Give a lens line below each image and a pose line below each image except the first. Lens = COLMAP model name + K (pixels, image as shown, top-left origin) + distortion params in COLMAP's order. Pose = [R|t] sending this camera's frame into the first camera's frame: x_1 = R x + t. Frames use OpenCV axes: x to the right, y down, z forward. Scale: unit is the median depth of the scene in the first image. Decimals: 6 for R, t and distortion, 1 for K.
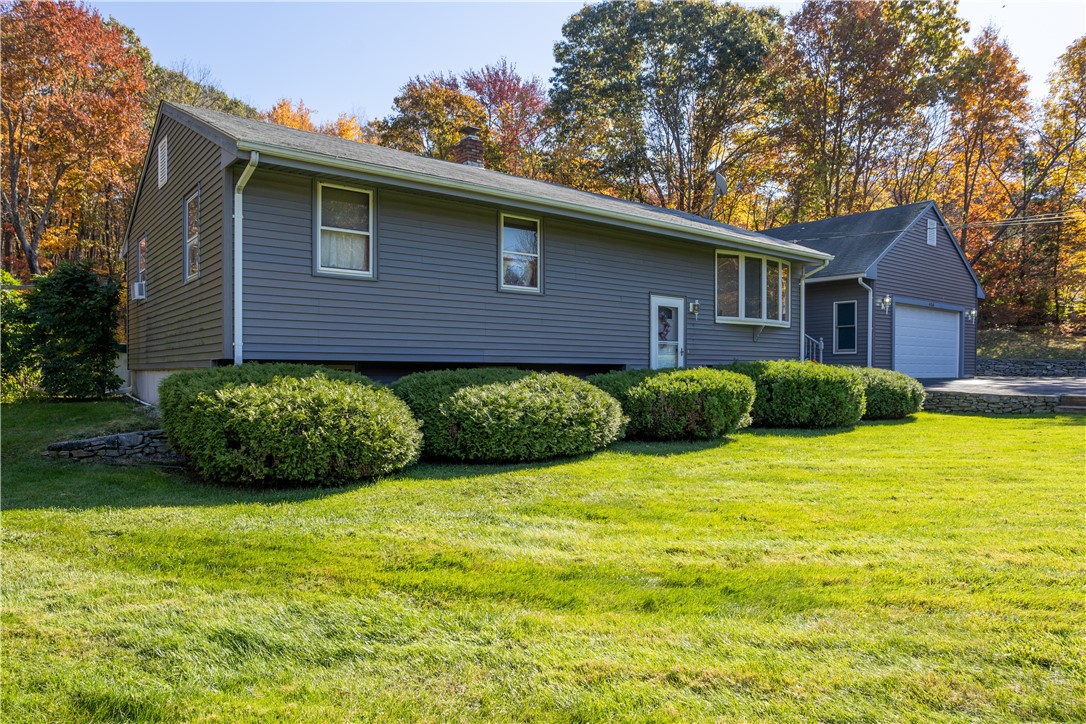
lens RADIAL K [[683.2, 0, 540.6], [0, 683.2, 366.2], [0, 0, 1]] dist [0.003187, 0.000546]
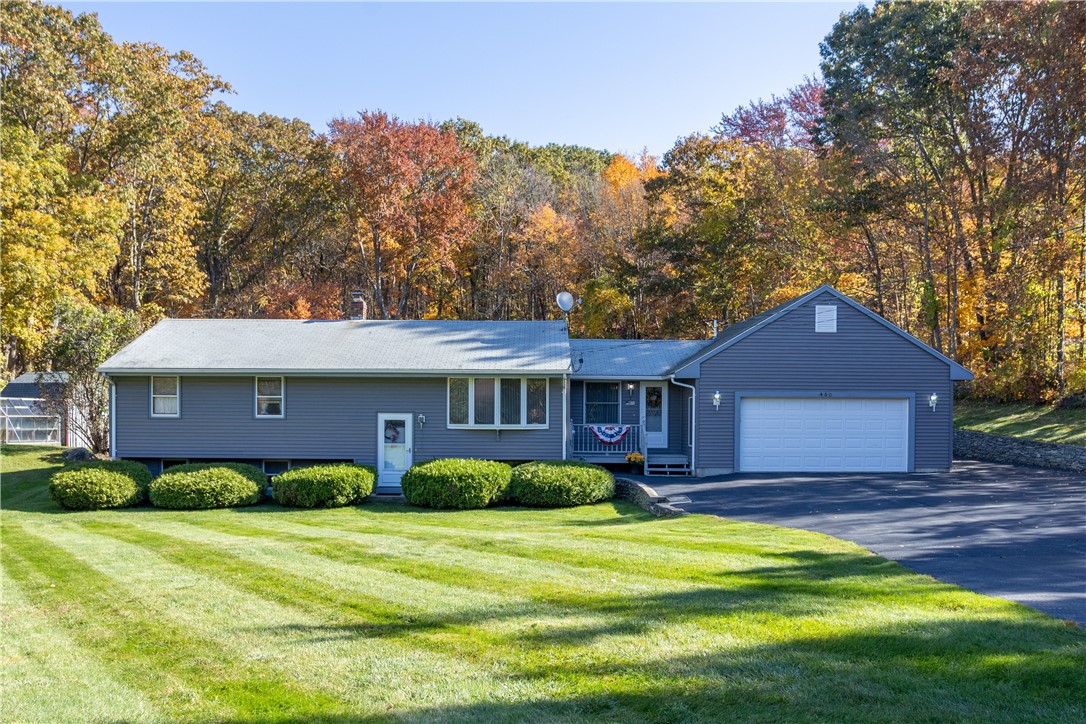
lens RADIAL K [[871.2, 0, 574.2], [0, 871.2, 420.3], [0, 0, 1]] dist [-0.041443, 0.005596]
pose [[0.800961, 0.011115, -0.598613, 1.520995], [-0.002463, 0.999880, 0.015270, -0.108448], [0.598711, -0.010756, 0.800893, -0.265042]]
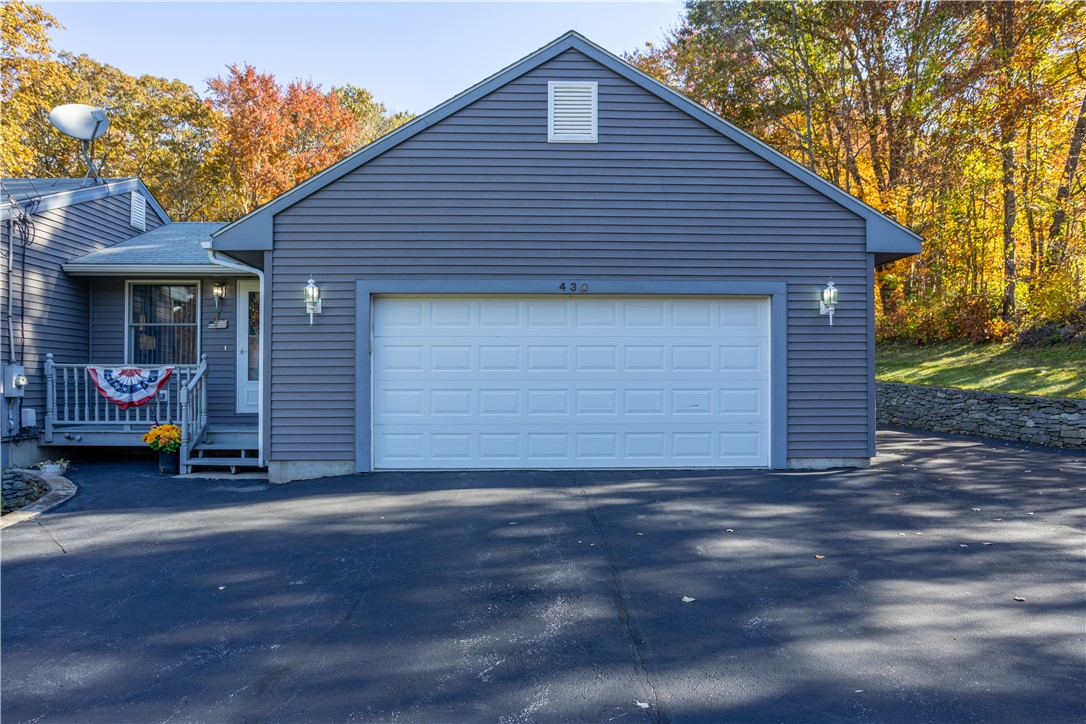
lens RADIAL K [[671.7, 0, 536.8], [0, 671.7, 369.1], [0, 0, 1]] dist [-0.005284, 0.005411]
pose [[0.798530, -0.008660, -0.601892, 1.191424], [0.003909, 0.999950, -0.009201, -0.057924], [0.601942, 0.004995, 0.798524, 0.998269]]
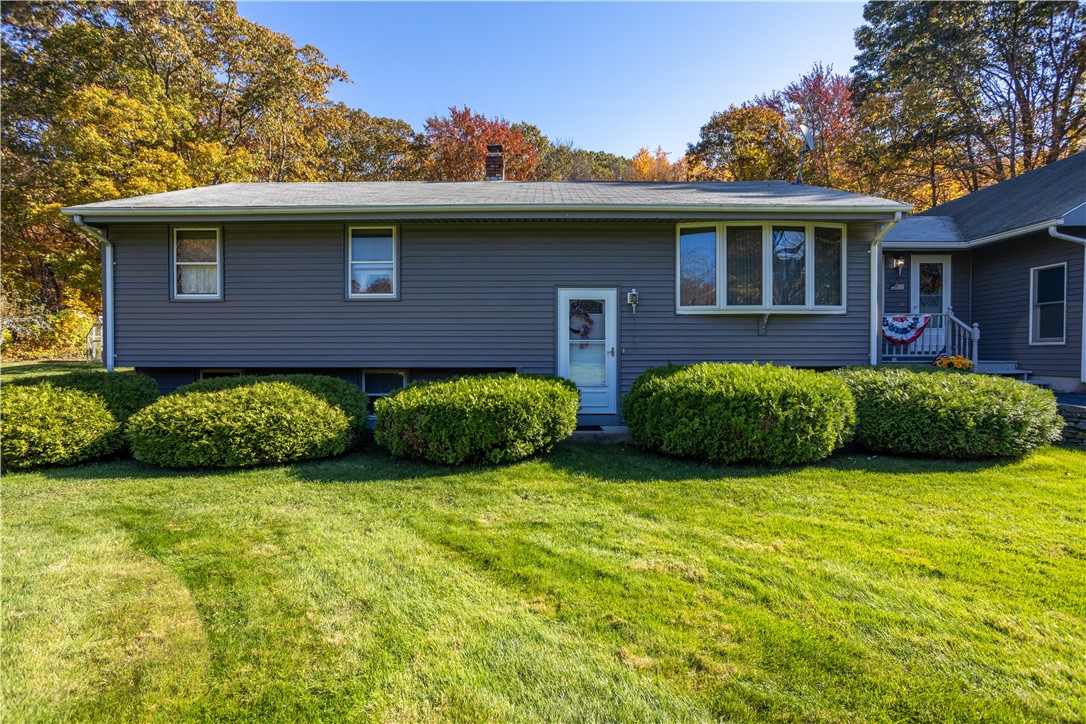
lens RADIAL K [[522.6, 0, 547.1], [0, 522.6, 359.5], [0, 0, 1]] dist [-0.015236, 0.002364]
pose [[0.779287, 0.005215, -0.626646, 0.523411], [0.006140, 0.999854, 0.015957, -0.020853], [0.626637, -0.016283, 0.779141, 0.419747]]
